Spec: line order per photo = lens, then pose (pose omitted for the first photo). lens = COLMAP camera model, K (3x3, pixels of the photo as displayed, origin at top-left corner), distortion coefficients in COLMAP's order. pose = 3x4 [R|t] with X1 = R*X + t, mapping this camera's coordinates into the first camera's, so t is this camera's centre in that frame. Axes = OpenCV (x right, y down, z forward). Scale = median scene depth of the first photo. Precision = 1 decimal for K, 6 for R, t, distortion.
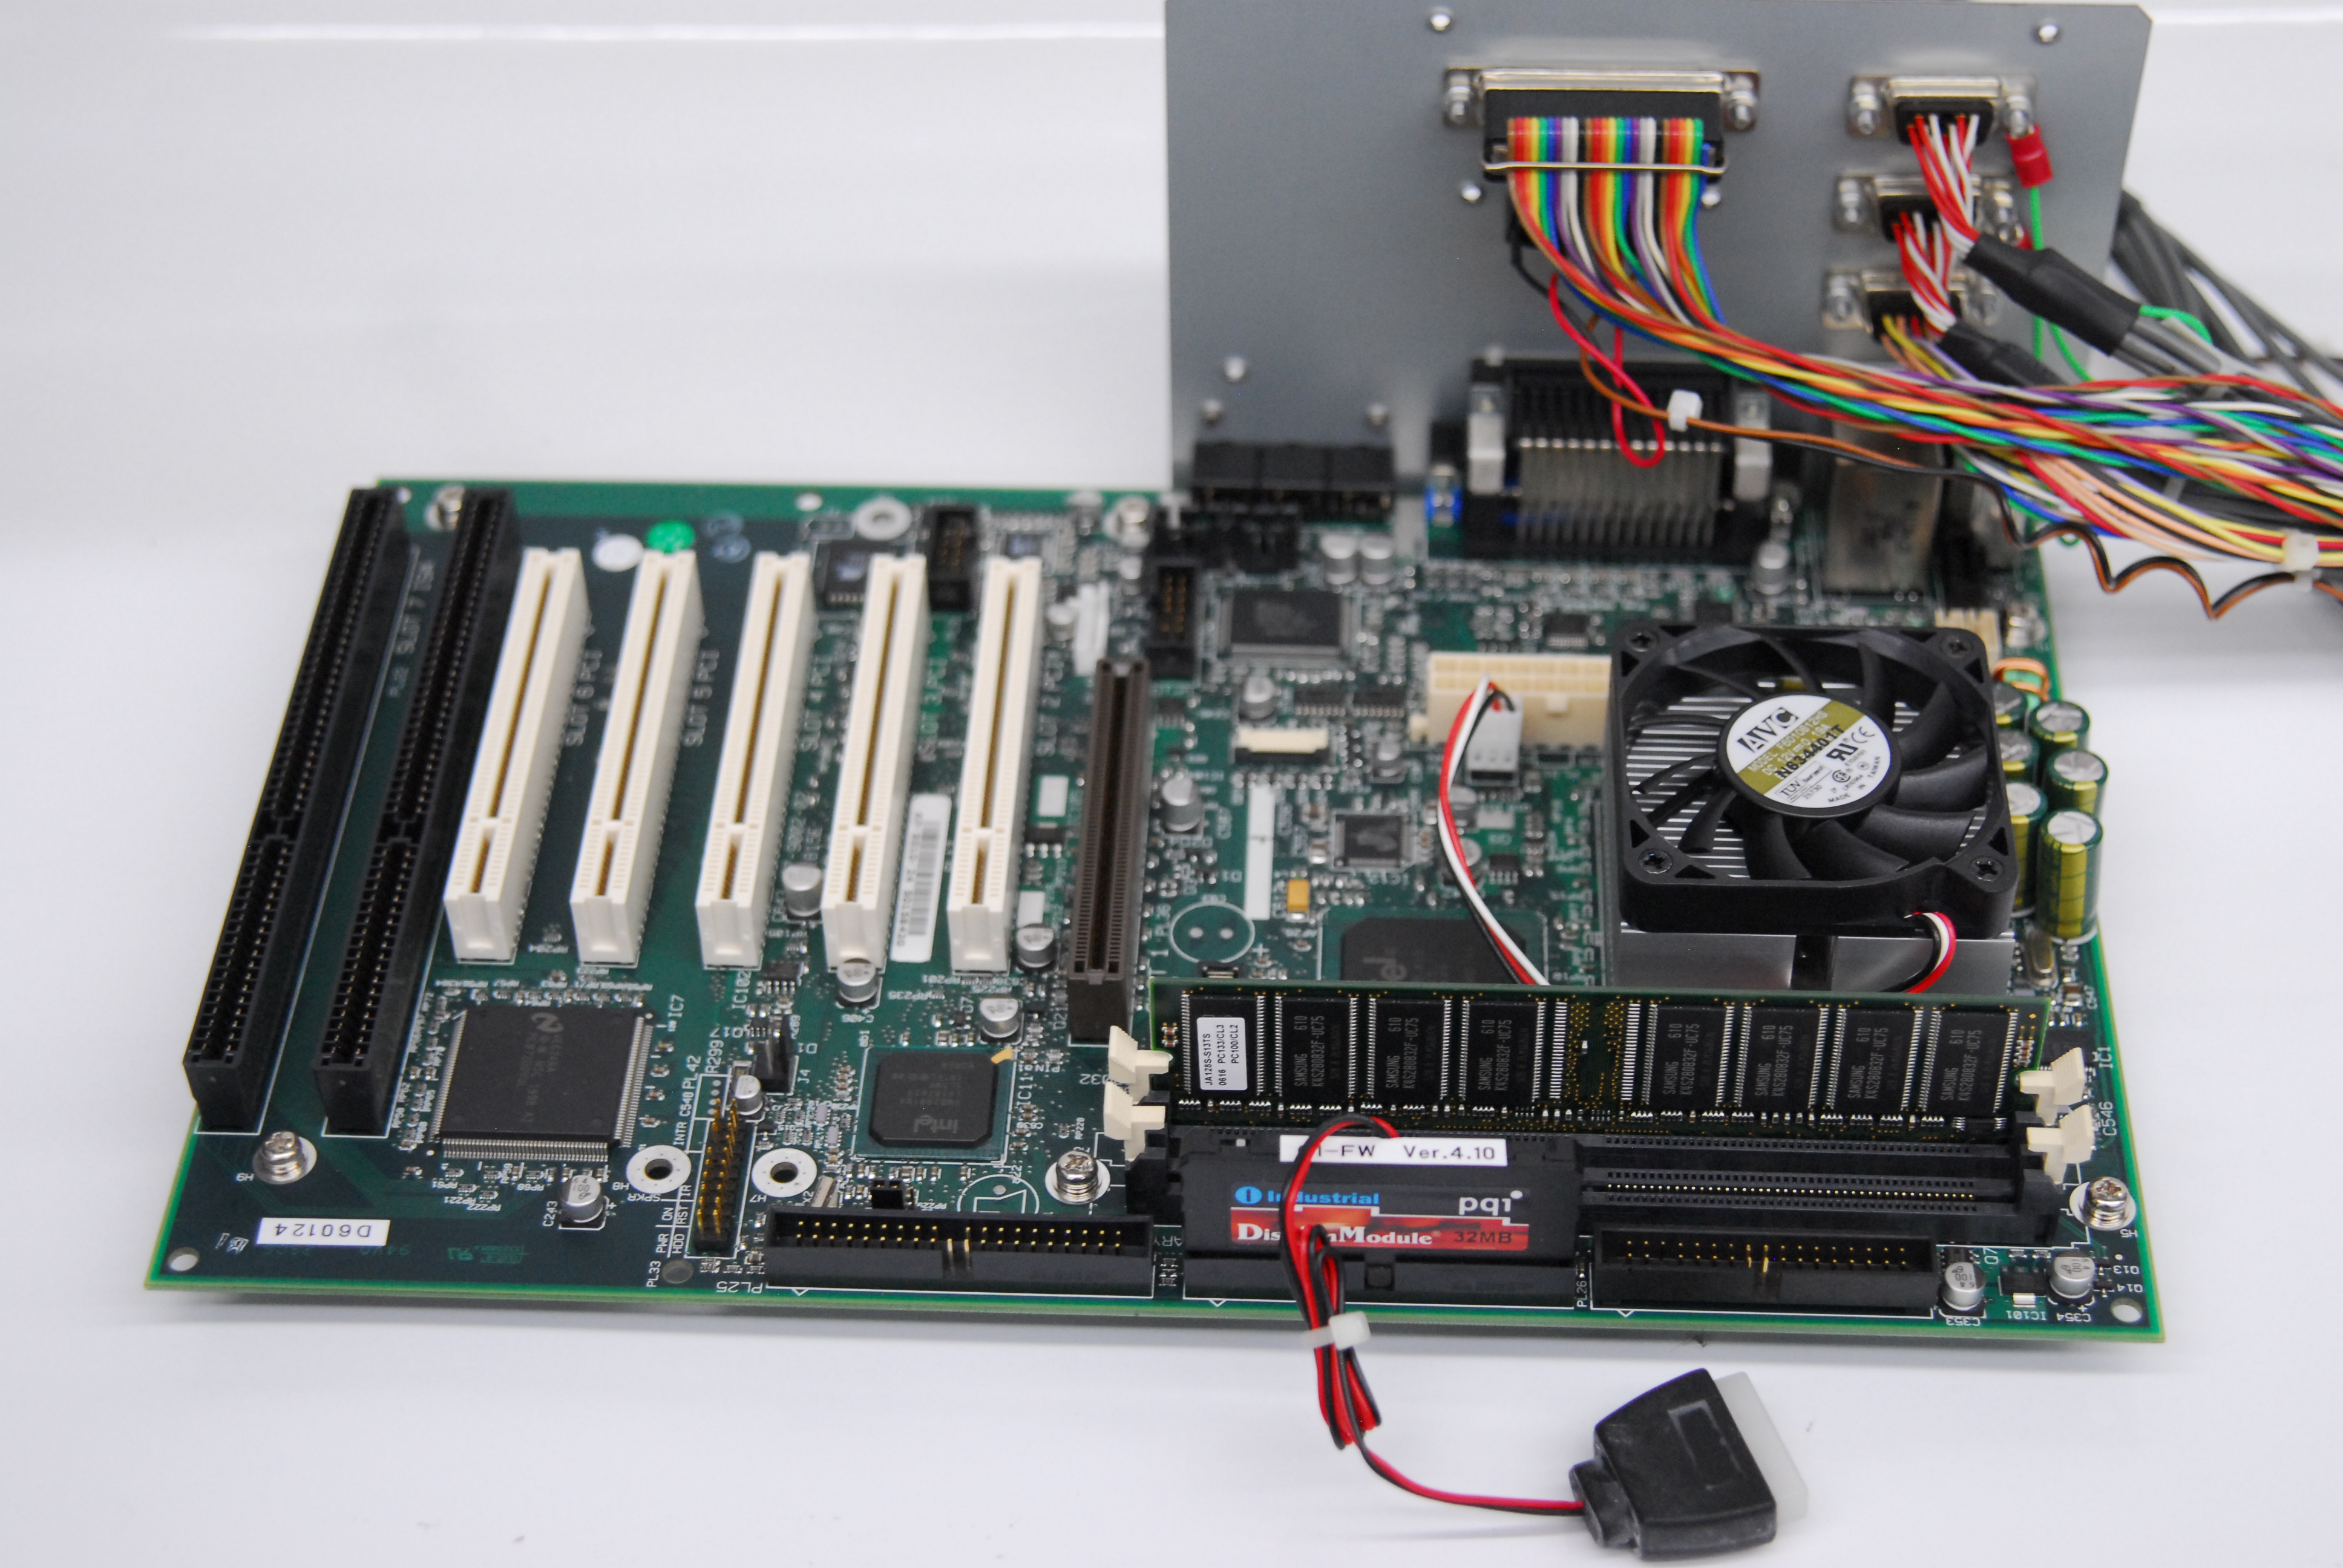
lens RADIAL K [[4110.1, 0, 1171.5], [0, 4110.1, 784.0], [0, 0, 1]] dist [-0.030593, 0.137445]
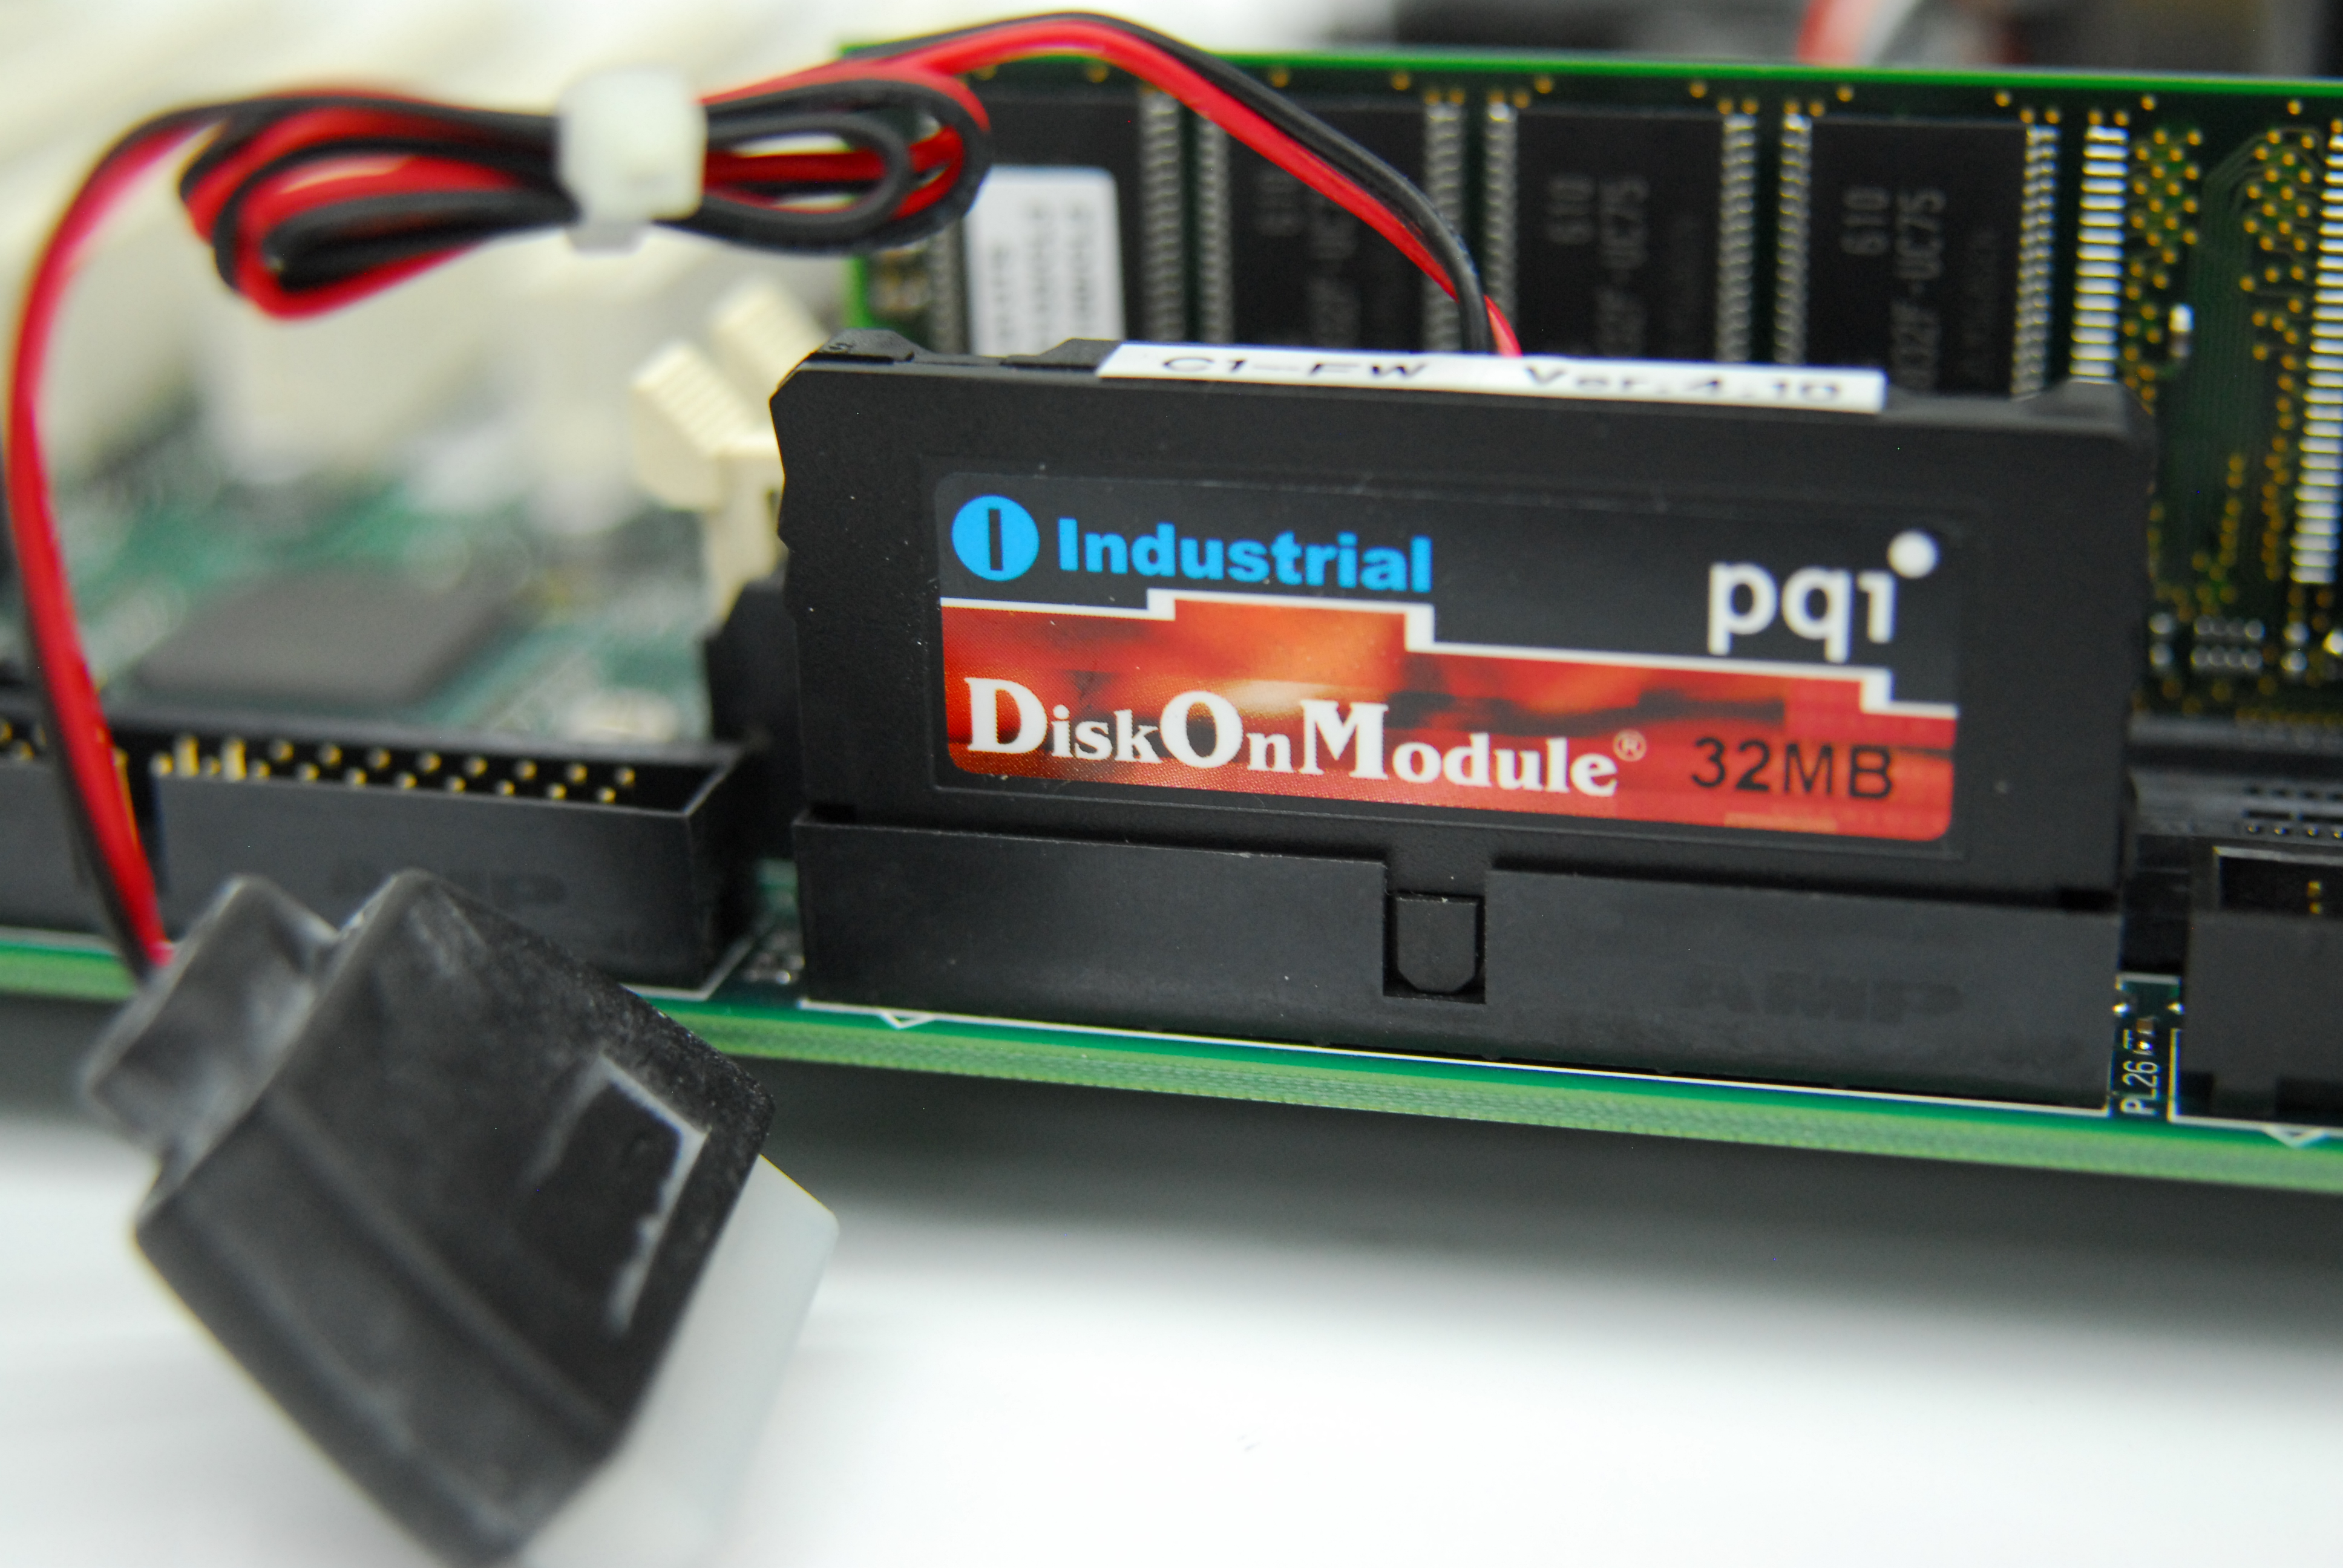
lens RADIAL K [[3864.7, 0, 1171.5], [0, 3864.7, 784.0], [0, 0, 1]] dist [-0.050797, -0.167219]
pose [[0.981760, 0.067068, -0.177904, 0.081079], [-0.125535, 0.931414, -0.341626, 0.208094], [0.142790, 0.357728, 0.922844, 0.745957]]
